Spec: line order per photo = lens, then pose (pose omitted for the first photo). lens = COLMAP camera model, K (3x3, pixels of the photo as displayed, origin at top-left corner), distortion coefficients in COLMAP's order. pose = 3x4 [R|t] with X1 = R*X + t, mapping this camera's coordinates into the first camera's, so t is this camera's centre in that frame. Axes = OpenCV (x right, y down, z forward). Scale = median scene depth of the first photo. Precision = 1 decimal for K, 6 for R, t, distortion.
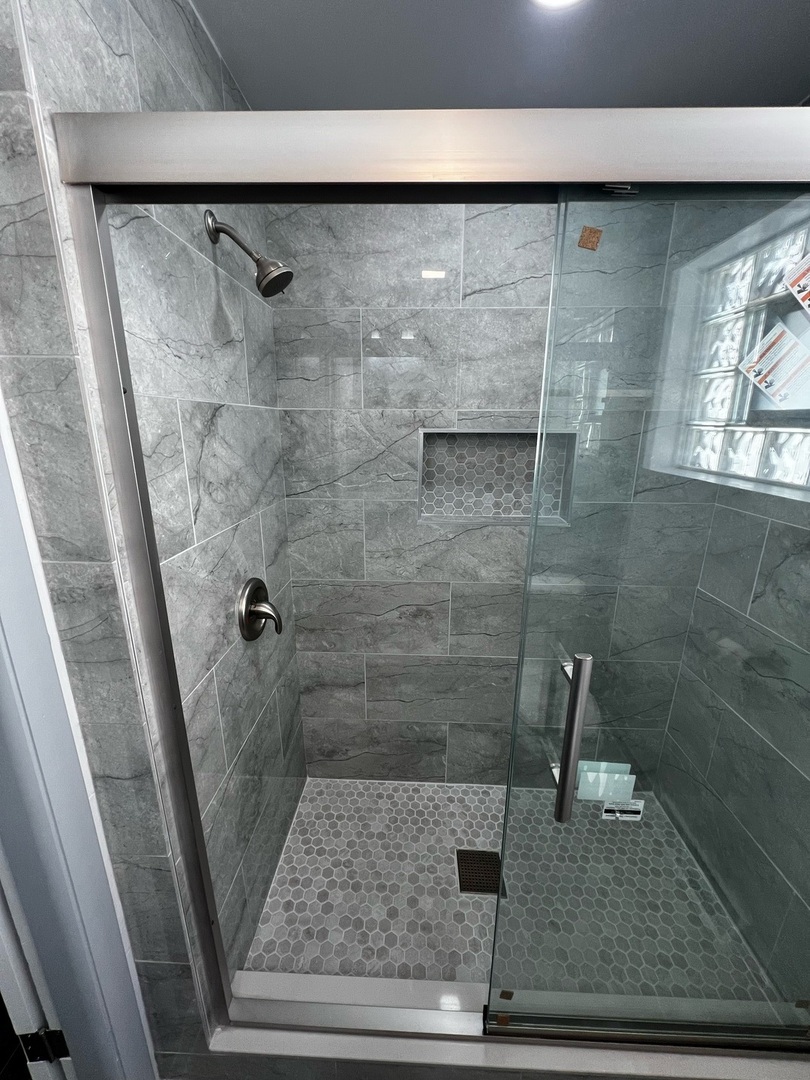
lens RADIAL K [[420.5, 0, 403.9], [0, 420.5, 540.8], [0, 0, 1]] dist [-0.002582, 0.000921]
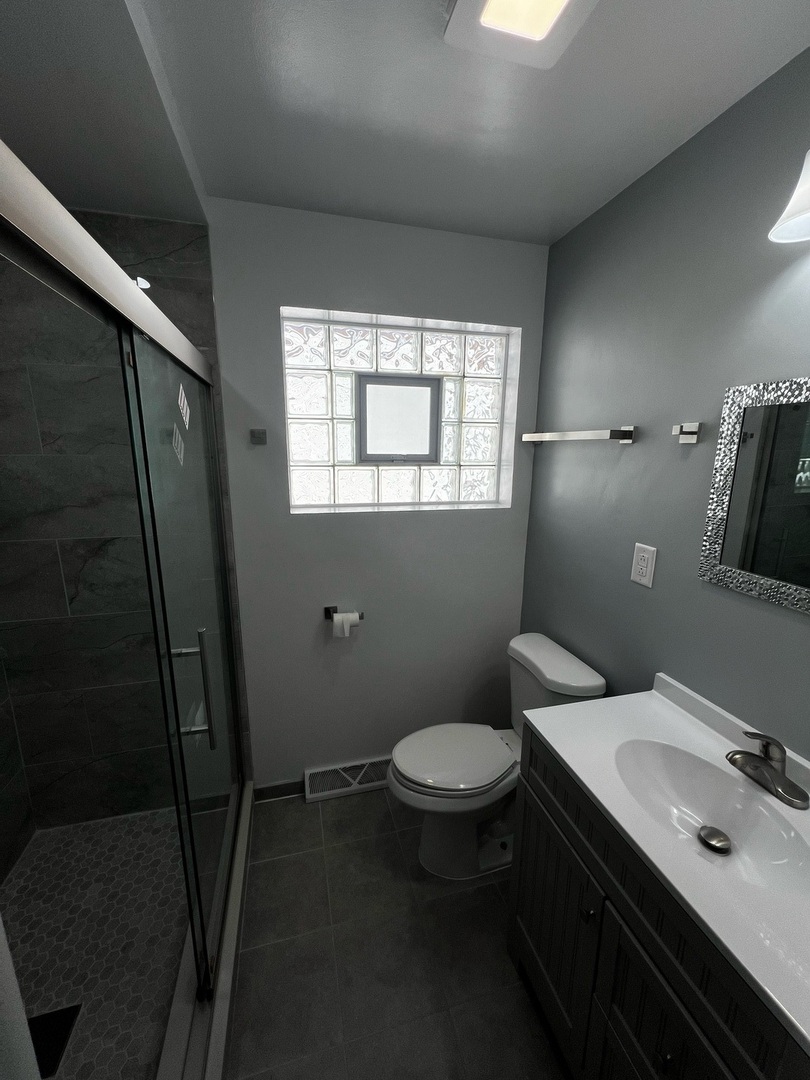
lens RADIAL K [[429.6, 0, 403.1], [0, 429.6, 540.3], [0, 0, 1]] dist [-0.000717, 0.000018]
pose [[-0.289773, -0.208416, 0.934128, -0.636767], [0.242277, 0.928241, 0.282259, -0.155746], [-0.925923, 0.308108, -0.218485, 0.294757]]
